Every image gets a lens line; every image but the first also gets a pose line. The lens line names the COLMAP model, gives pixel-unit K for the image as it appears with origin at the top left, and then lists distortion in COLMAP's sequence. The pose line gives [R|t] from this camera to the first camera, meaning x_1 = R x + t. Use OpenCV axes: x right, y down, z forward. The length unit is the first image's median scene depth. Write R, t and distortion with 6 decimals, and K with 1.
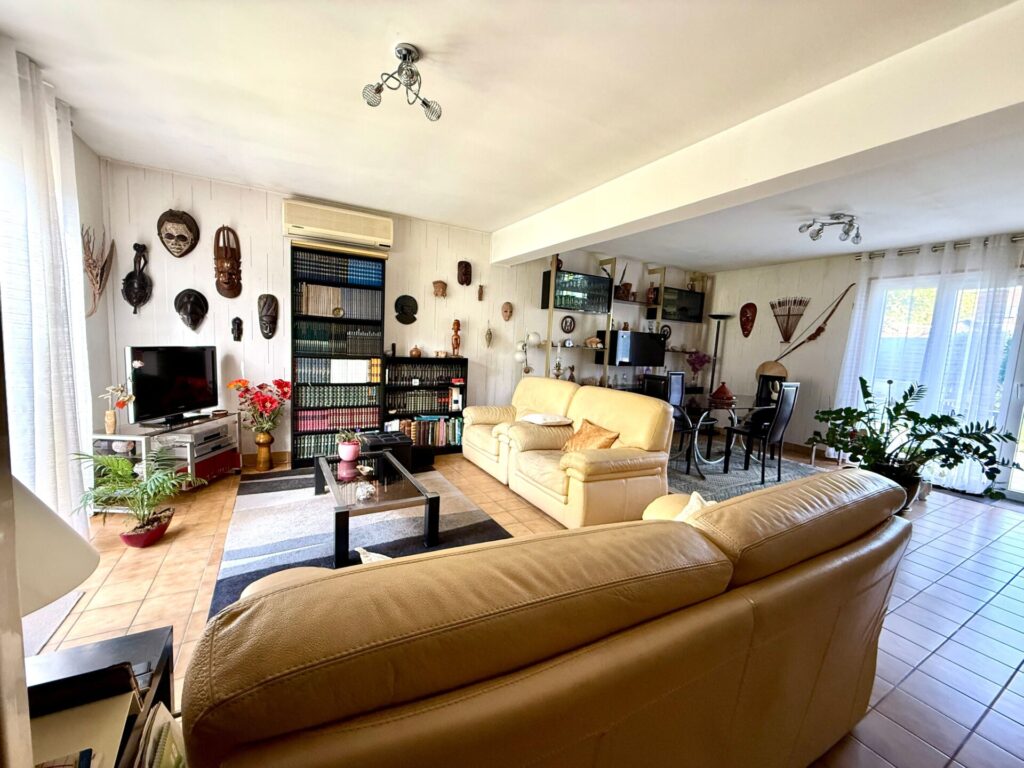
lens RADIAL K [[409.0, 0, 507.4], [0, 409.0, 385.5], [0, 0, 1]] dist [-0.000891, -0.000319]
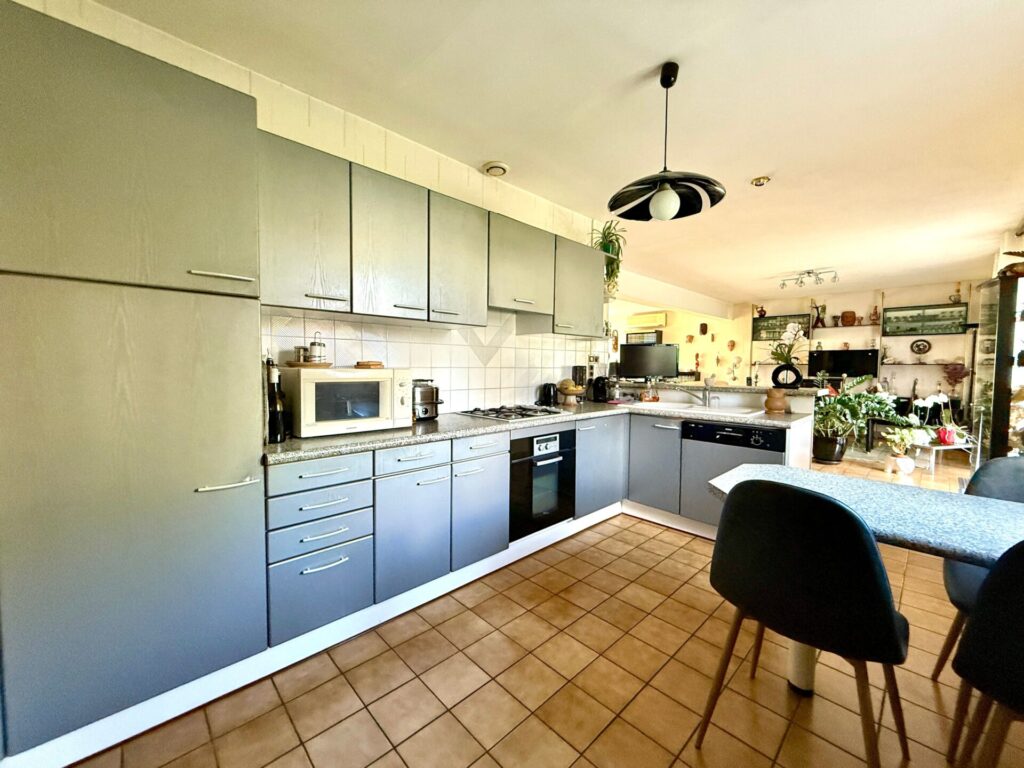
lens RADIAL K [[409.0, 0, 507.1], [0, 409.0, 385.4], [0, 0, 1]] dist [-0.000891, -0.000319]
pose [[0.252196, -0.000443, -0.967676, 1.575080], [-0.099991, 0.994635, -0.026515, 0.142045], [0.962496, 0.103446, 0.250799, -0.376537]]
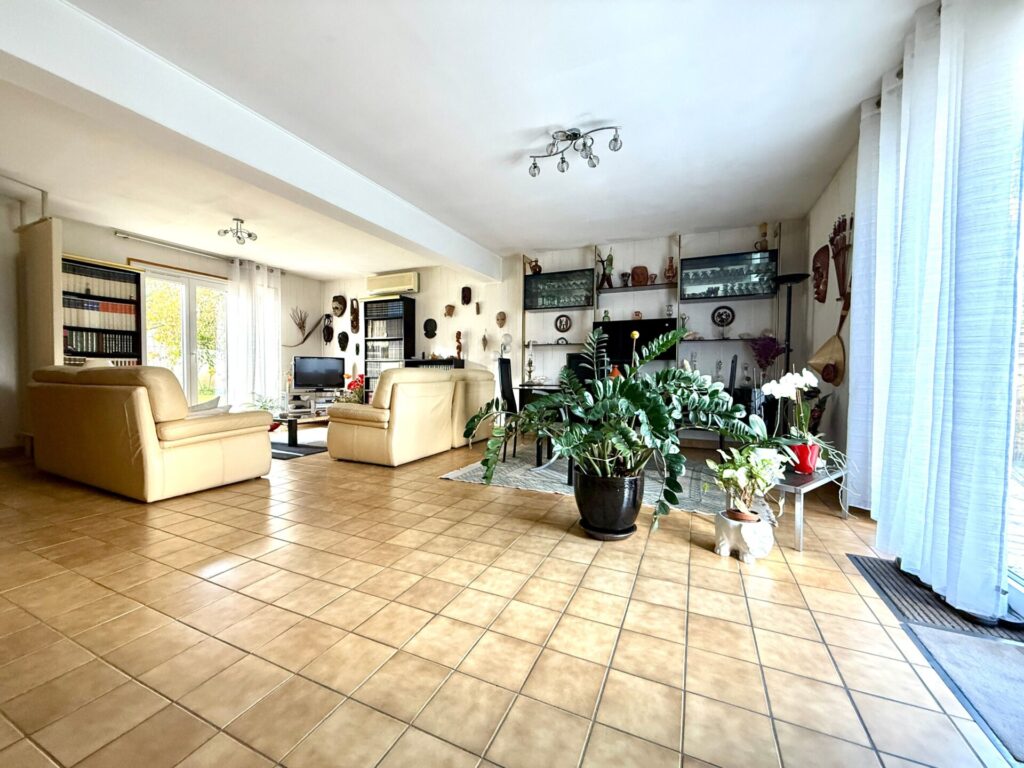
lens RADIAL K [[409.0, 0, 509.5], [0, 409.0, 386.6], [0, 0, 1]] dist [-0.000891, -0.000319]
pose [[0.595948, -0.019162, -0.802795, 1.047073], [-0.061476, 0.995693, -0.069402, 0.102013], [0.800667, 0.090712, 0.592203, 0.358993]]
